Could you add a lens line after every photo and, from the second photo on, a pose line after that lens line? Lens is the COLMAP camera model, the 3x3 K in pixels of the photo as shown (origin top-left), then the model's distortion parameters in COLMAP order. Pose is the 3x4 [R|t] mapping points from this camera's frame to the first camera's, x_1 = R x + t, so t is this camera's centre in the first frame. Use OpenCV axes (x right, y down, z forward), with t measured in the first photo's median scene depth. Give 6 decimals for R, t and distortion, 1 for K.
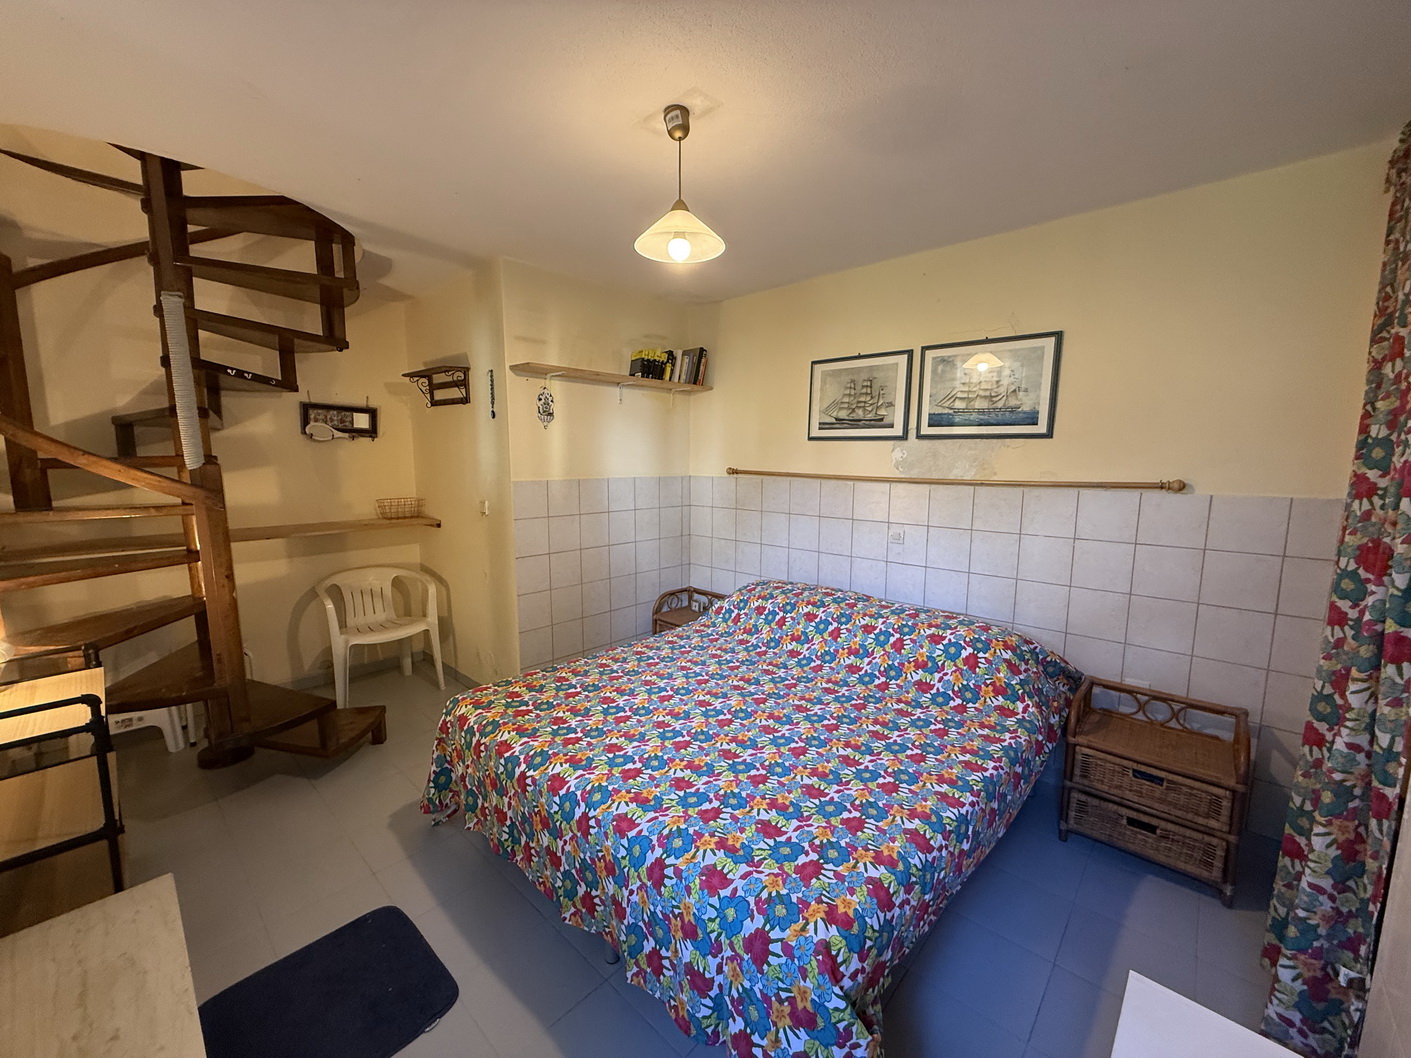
lens RADIAL K [[564.8, 0, 700.1], [0, 564.8, 520.0], [0, 0, 1]] dist [0.000109, 0.000007]
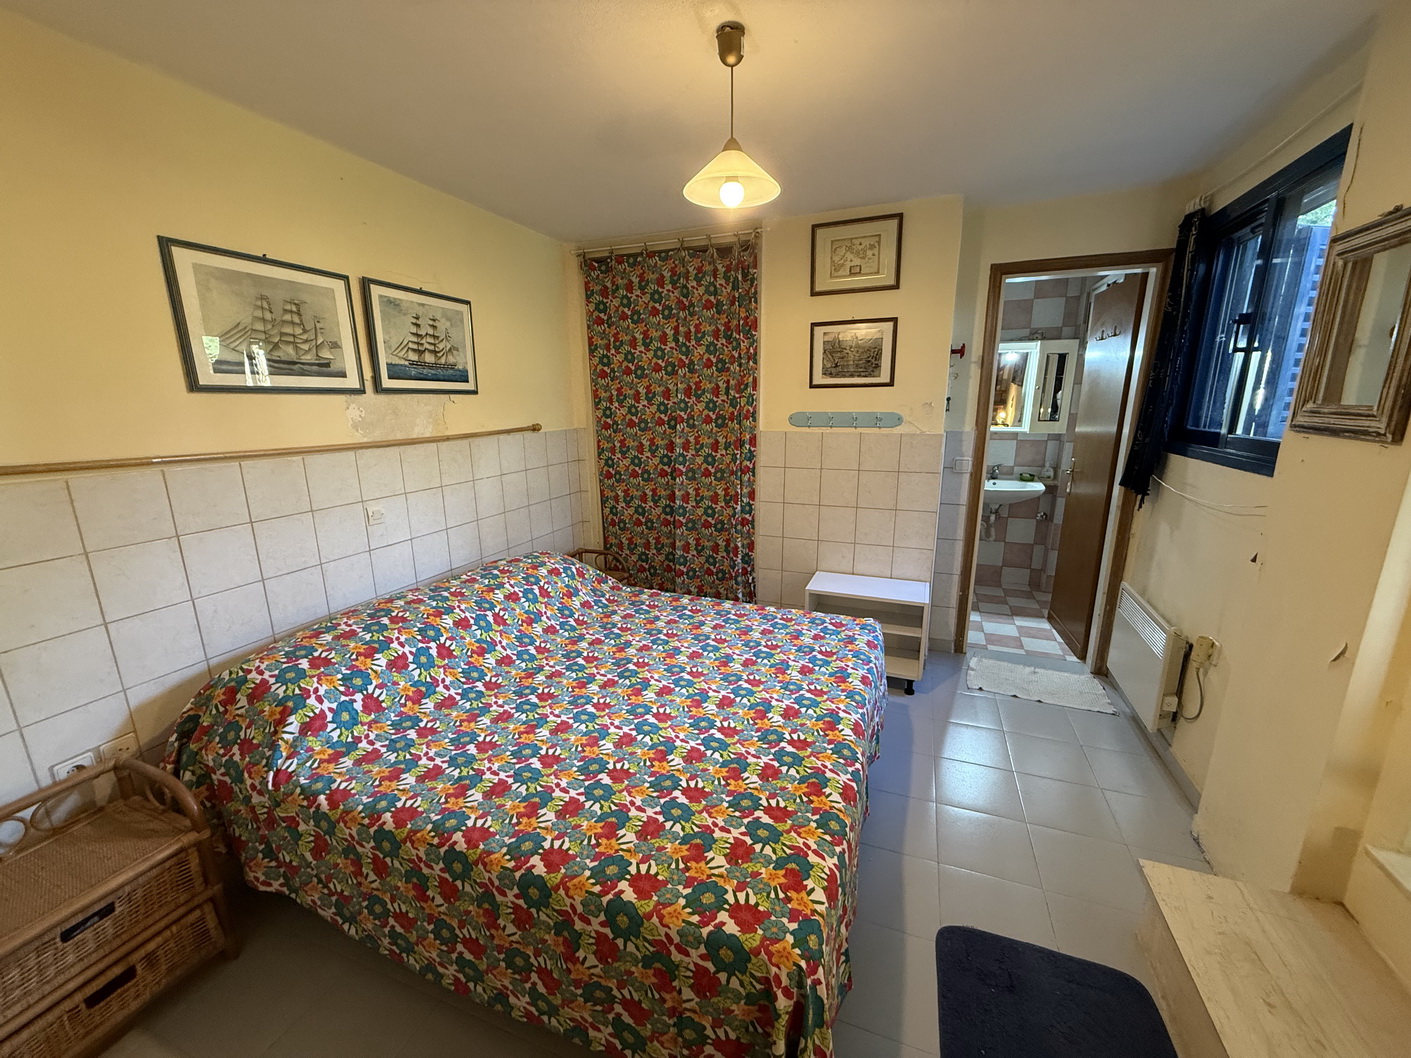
lens RADIAL K [[564.8, 0, 694.7], [0, 564.8, 529.9], [0, 0, 1]] dist [0.000109, 0.000007]
pose [[-0.366522, -0.223159, 0.903251, -0.579979], [0.103359, 0.955035, 0.277894, -0.134512], [-0.924650, 0.195214, -0.326976, 0.881946]]
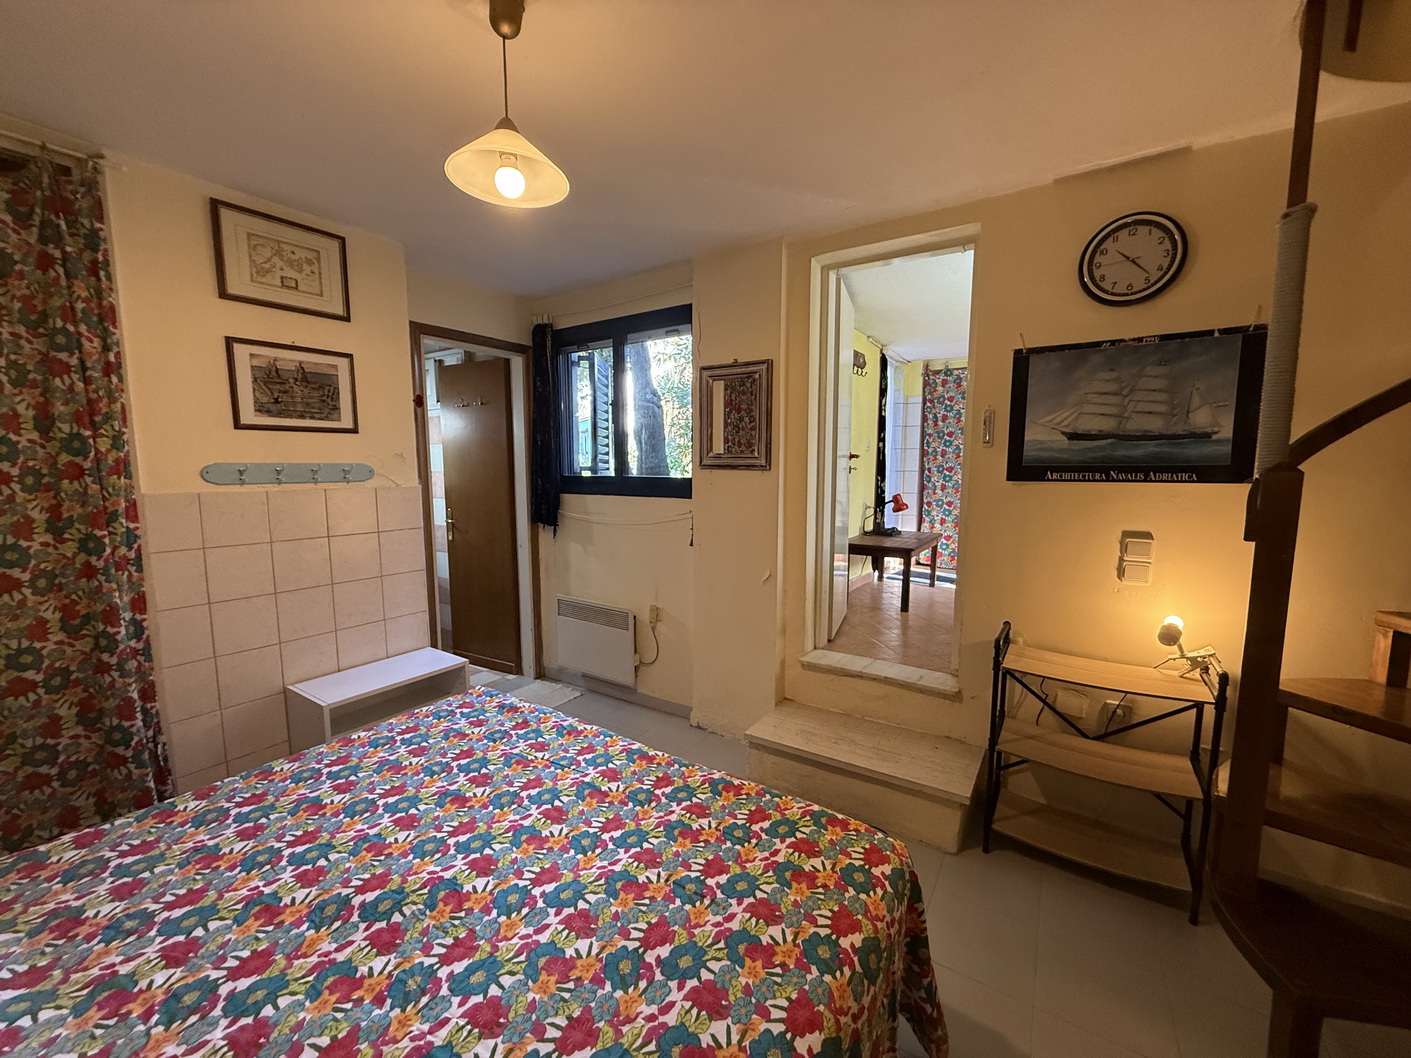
lens RADIAL K [[564.8, 0, 709.7], [0, 564.8, 528.4], [0, 0, 1]] dist [0.000109, 0.000007]
pose [[-0.983683, 0.005251, -0.179834, -0.089300], [-0.033732, 0.976465, 0.213023, -0.121490], [0.176721, 0.215613, -0.960355, 1.131609]]
